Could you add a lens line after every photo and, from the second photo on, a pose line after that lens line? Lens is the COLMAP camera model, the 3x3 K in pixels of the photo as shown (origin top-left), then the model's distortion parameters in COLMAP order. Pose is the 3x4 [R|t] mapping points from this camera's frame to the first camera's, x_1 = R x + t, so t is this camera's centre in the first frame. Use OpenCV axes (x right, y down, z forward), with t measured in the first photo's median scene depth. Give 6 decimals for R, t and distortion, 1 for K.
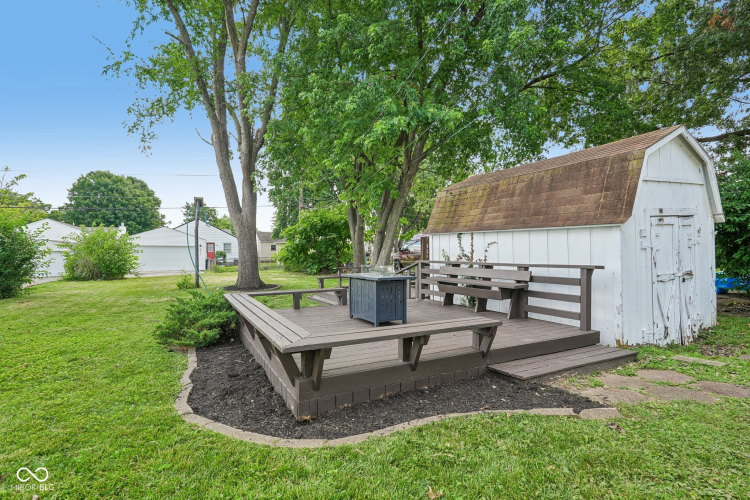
lens RADIAL K [[365.0, 0, 375.0], [0, 365.0, 250.0], [0, 0, 1]] dist [-0.003428, -0.000485]
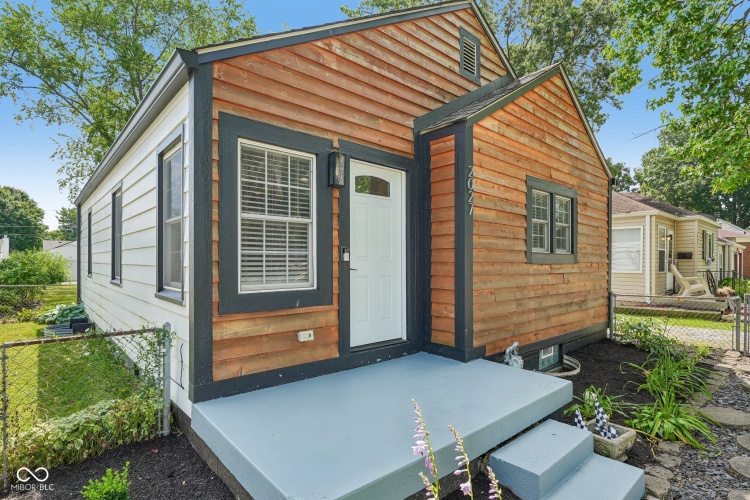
lens RADIAL K [[384.5, 0, 374.8], [0, 384.5, 263.6], [0, 0, 1]] dist [-0.001119, 0.000166]
pose [[0.973463, 0.002232, 0.228831, 0.562239], [-0.005558, 0.999888, 0.013894, -0.107865], [-0.228775, -0.014797, 0.973367, -2.279453]]
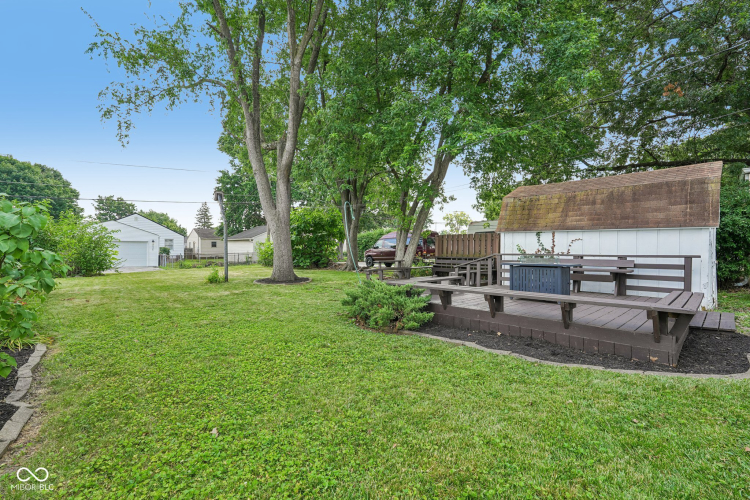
lens RADIAL K [[326.2, 0, 375.0], [0, 326.2, 250.0], [0, 0, 1]] dist [0.000120, 0.000167]
pose [[0.967816, 0.005978, 0.251587, -0.612124], [-0.007397, 0.999962, 0.004698, 0.016176], [-0.251549, -0.006408, 0.967823, 0.046772]]
